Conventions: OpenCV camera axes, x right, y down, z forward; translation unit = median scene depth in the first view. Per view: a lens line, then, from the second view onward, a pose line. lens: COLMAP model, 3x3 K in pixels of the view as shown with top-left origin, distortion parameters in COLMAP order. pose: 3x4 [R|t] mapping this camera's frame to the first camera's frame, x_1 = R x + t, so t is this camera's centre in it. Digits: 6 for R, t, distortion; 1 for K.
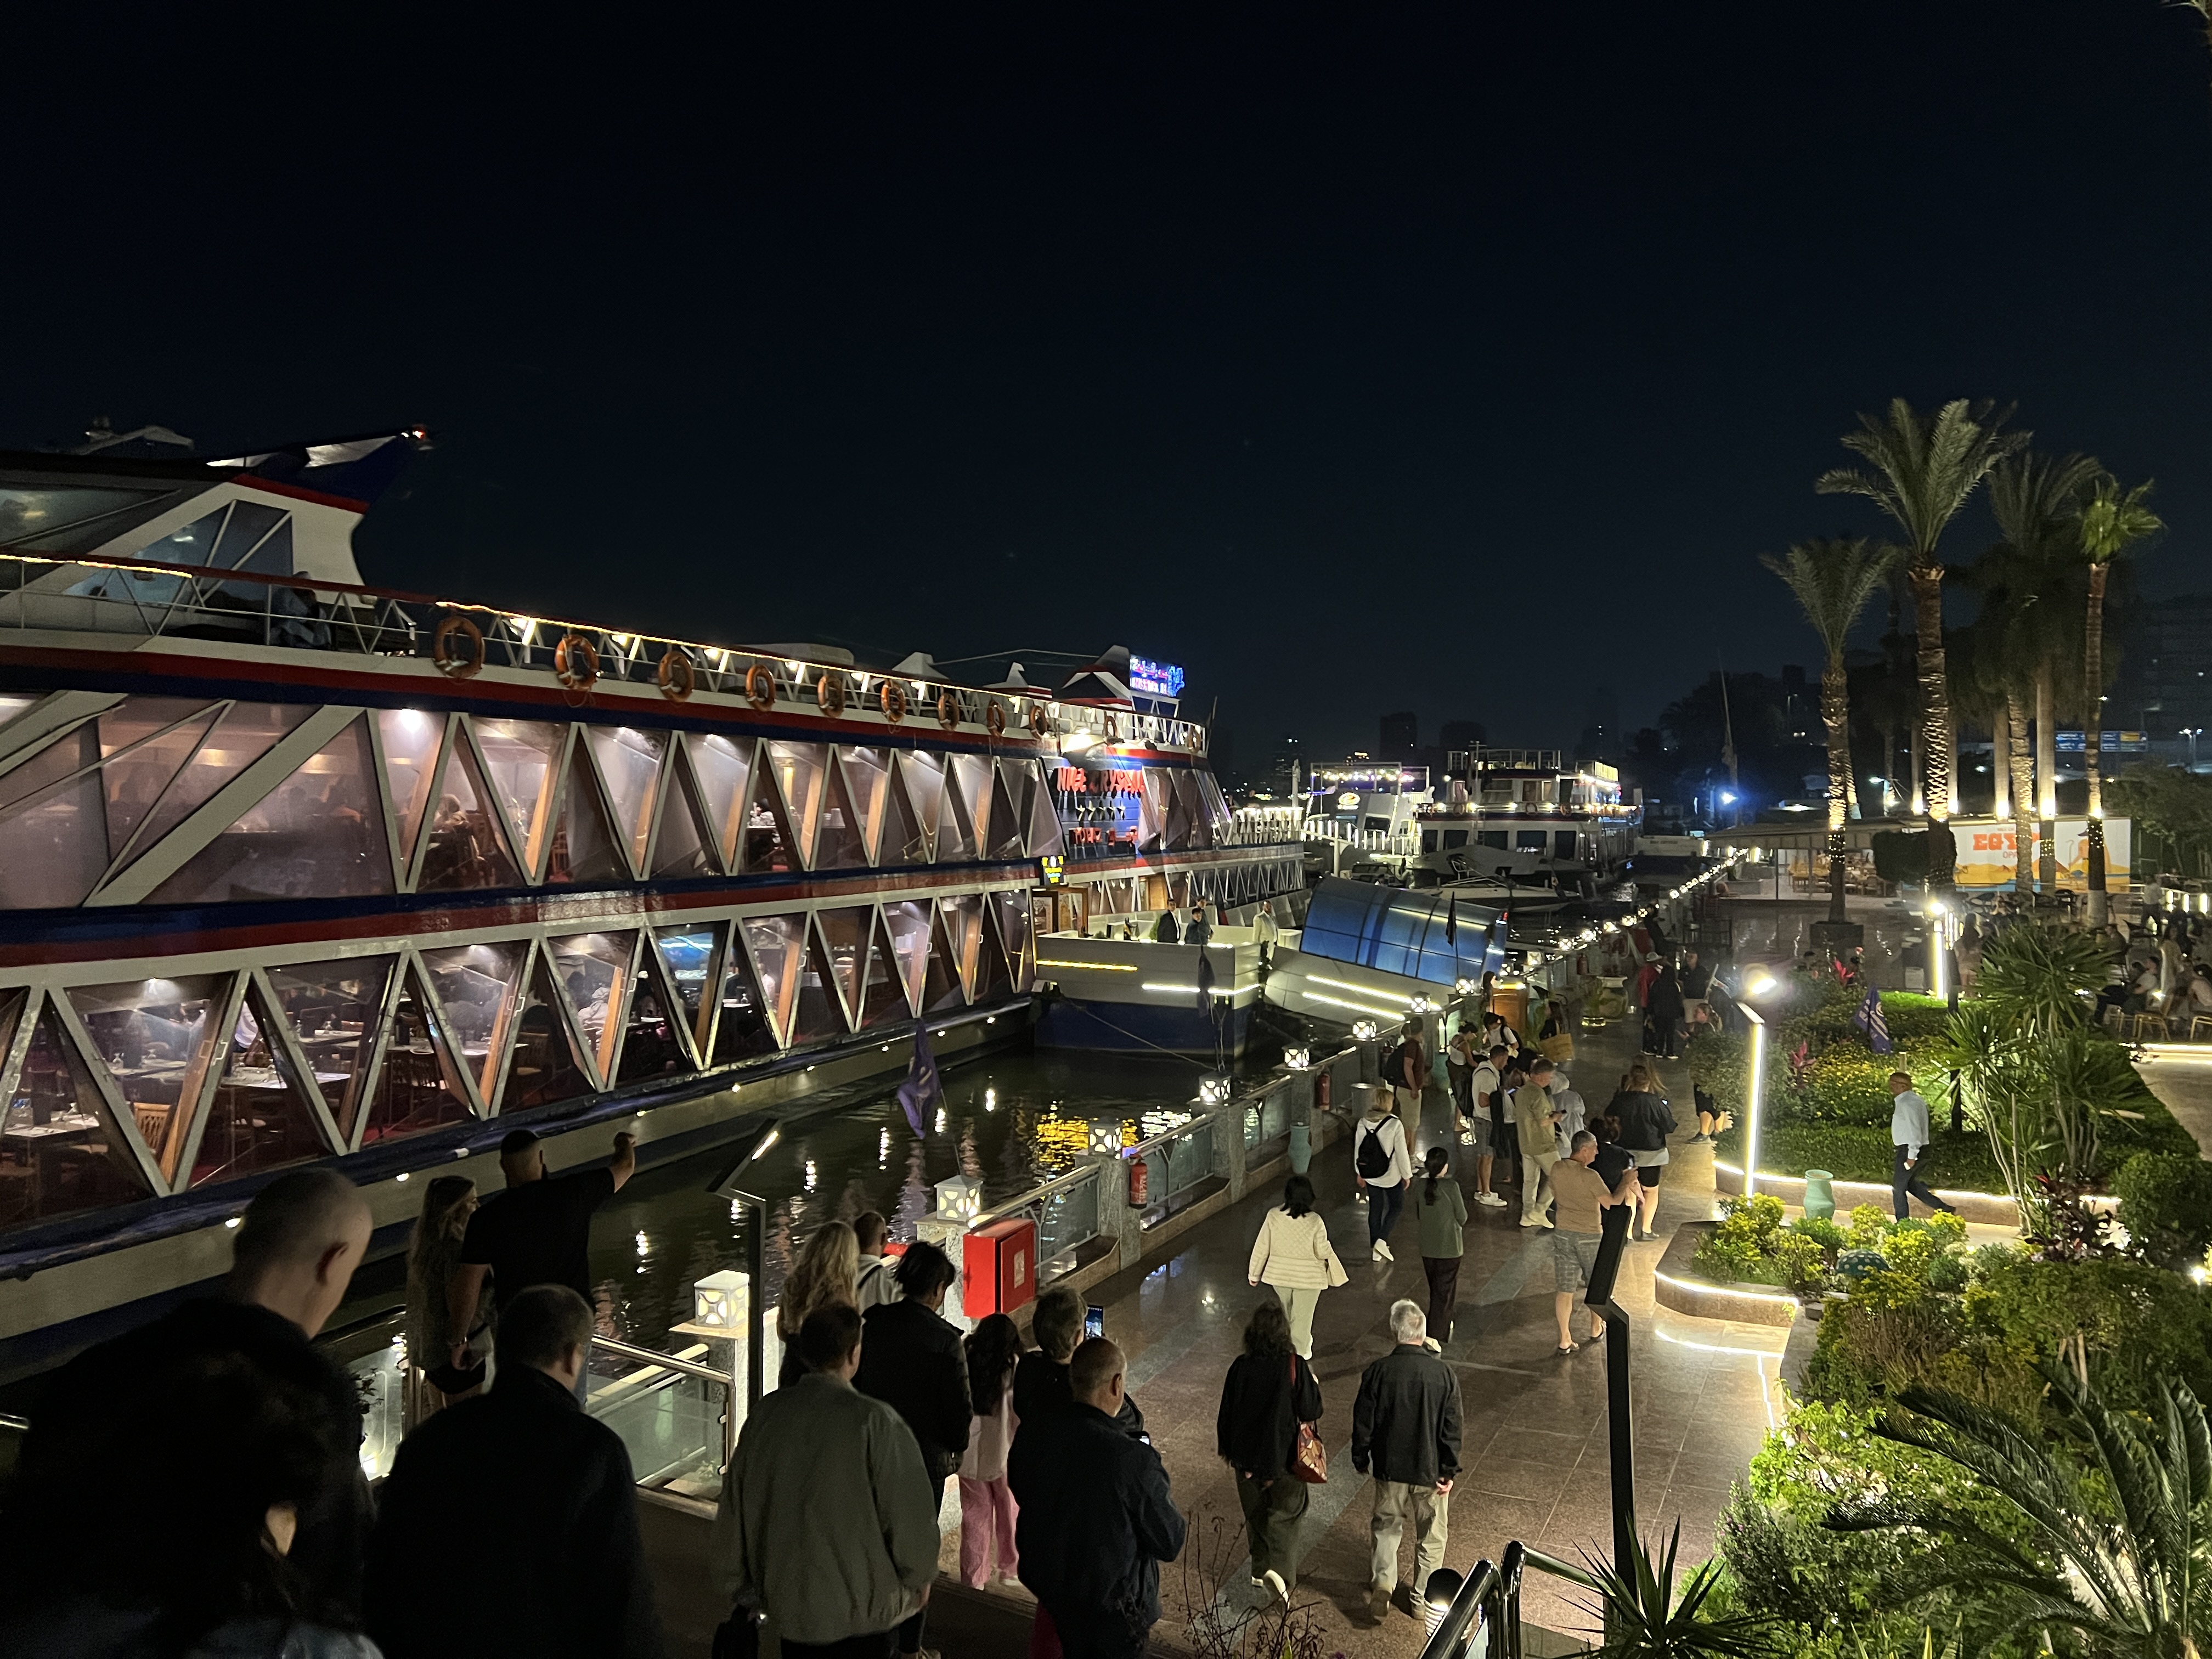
lens RADIAL K [[1585.3, 0, 1114.2], [0, 1585.3, 822.9], [0, 0, 1]] dist [0.035339, -0.043588]
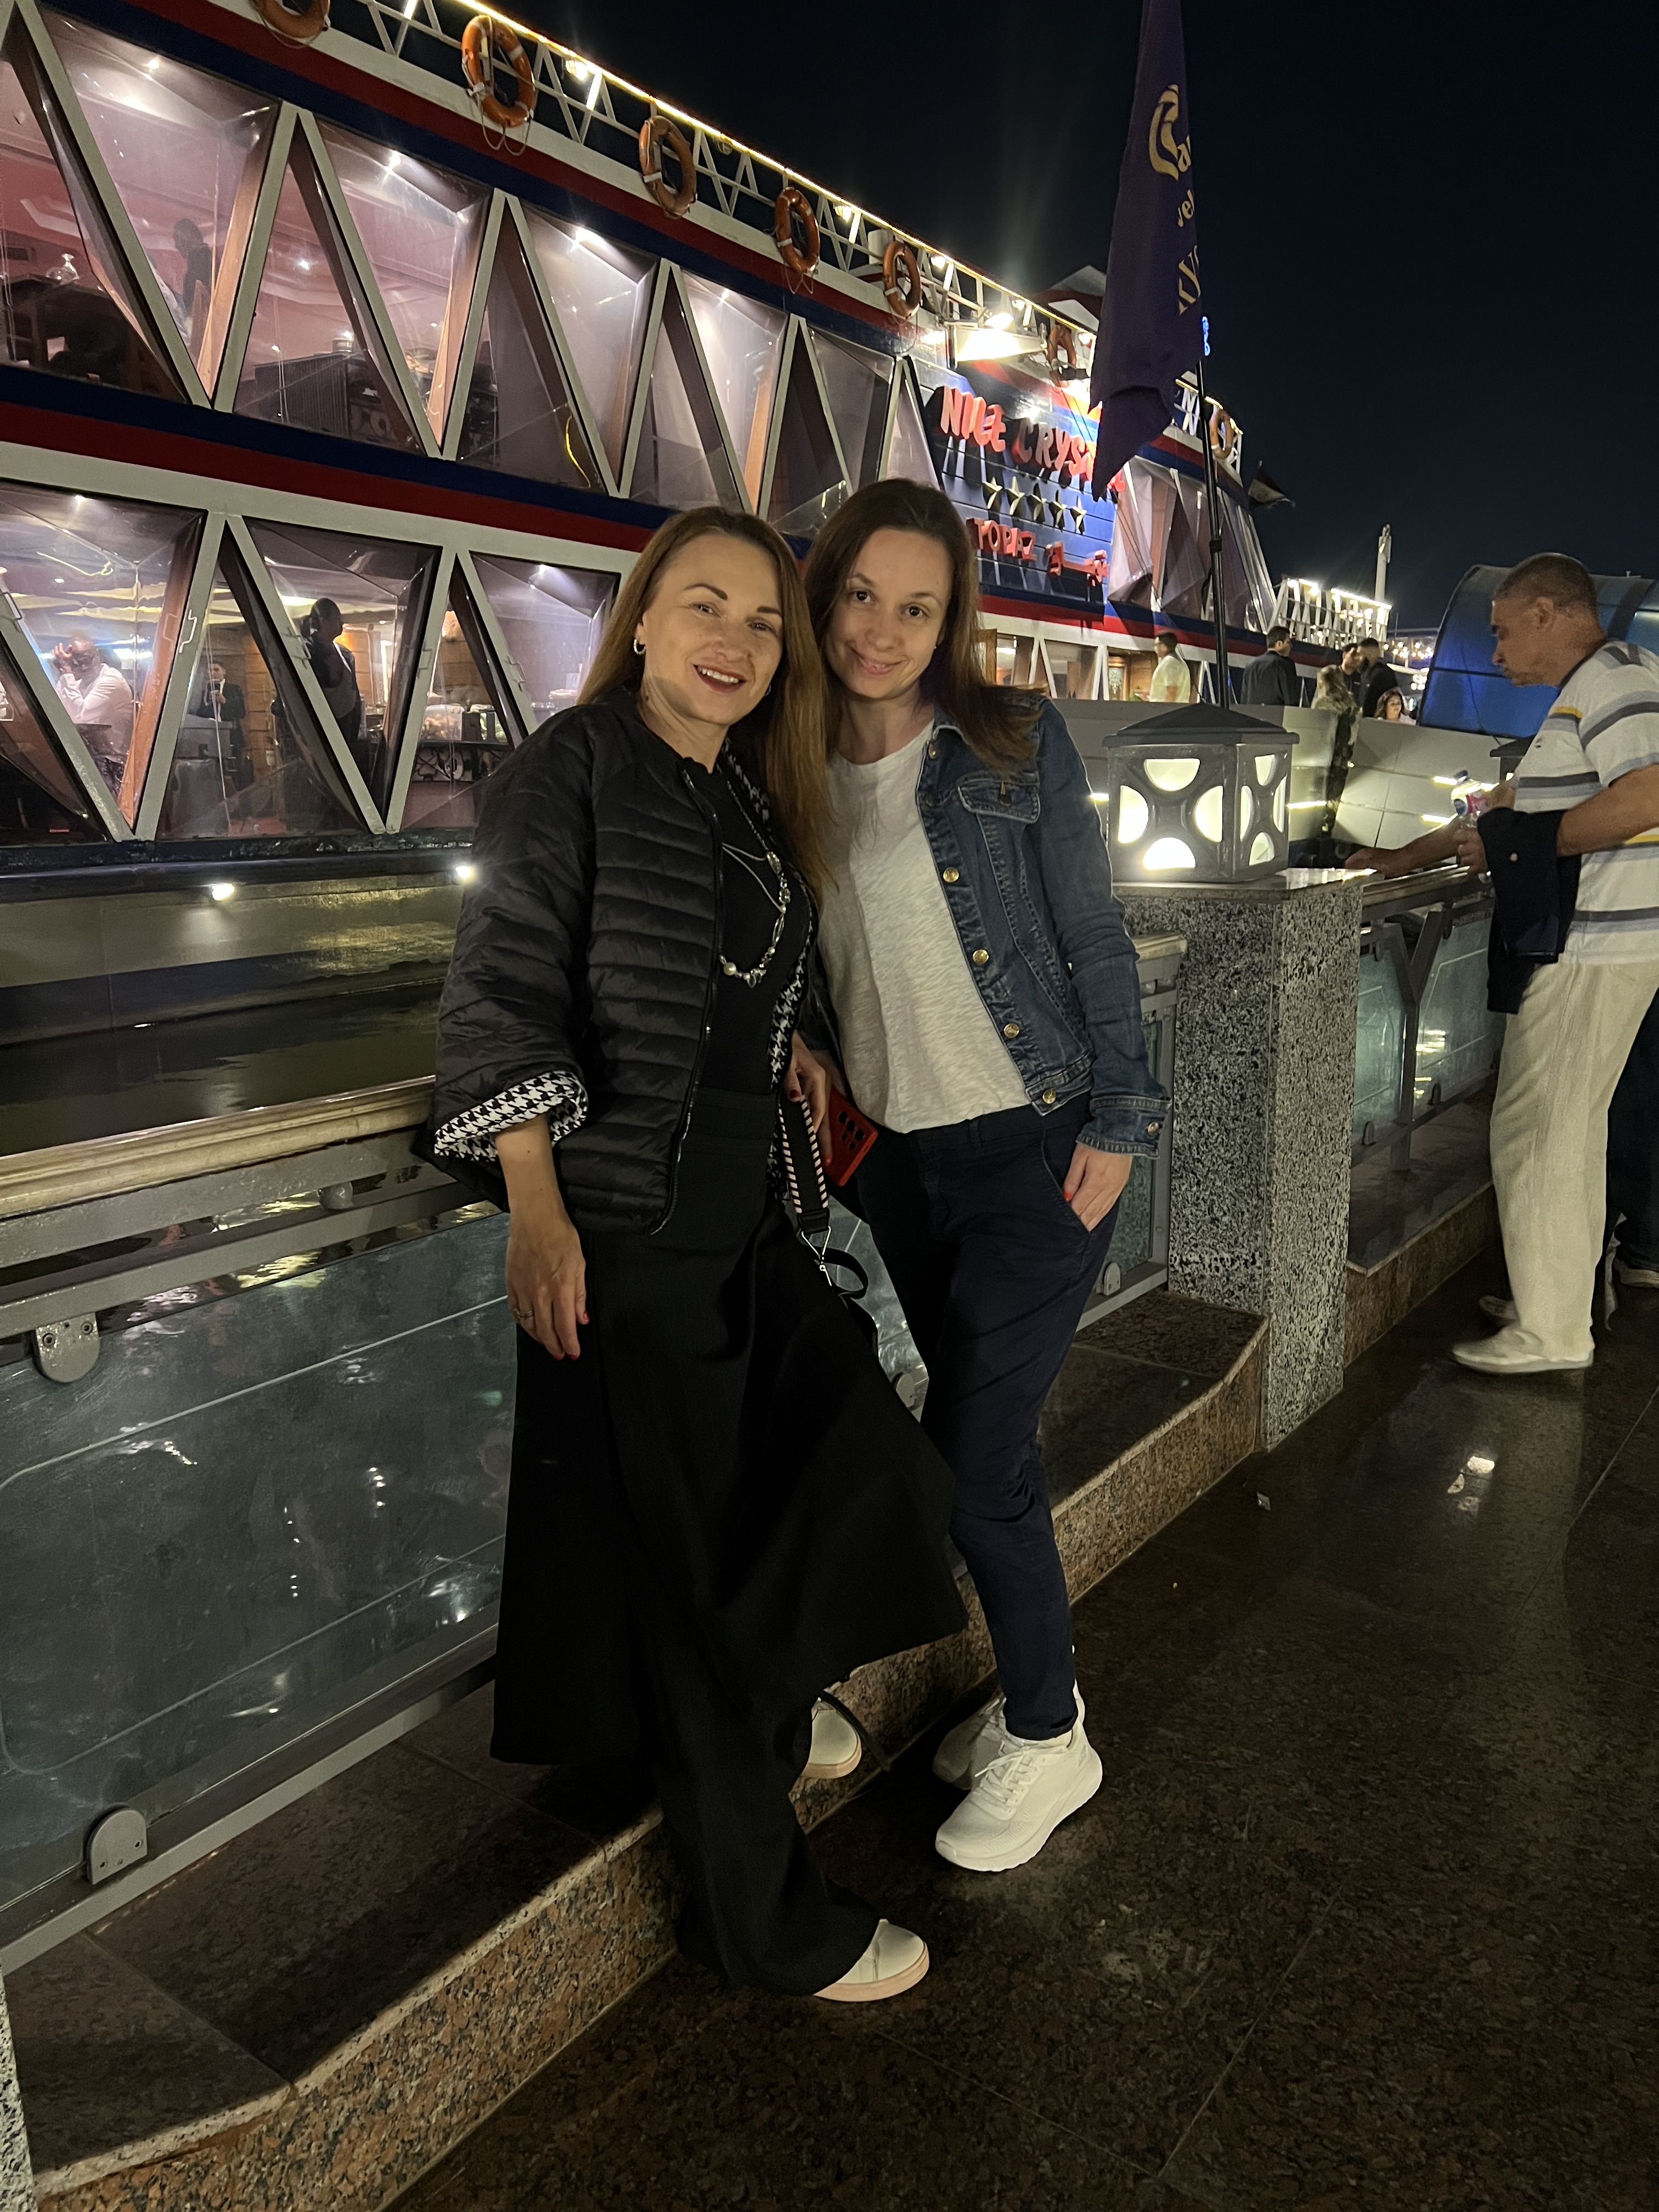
lens RADIAL K [[1585.3, 0, 828.3], [0, 1585.3, 1122.4], [0, 0, 1]] dist [0.035339, -0.043588]
pose [[0.982315, 0.039943, -0.182924, 0.032311], [-0.001714, 0.978857, 0.204539, 0.095329], [0.187226, -0.200608, 0.961615, 0.464110]]
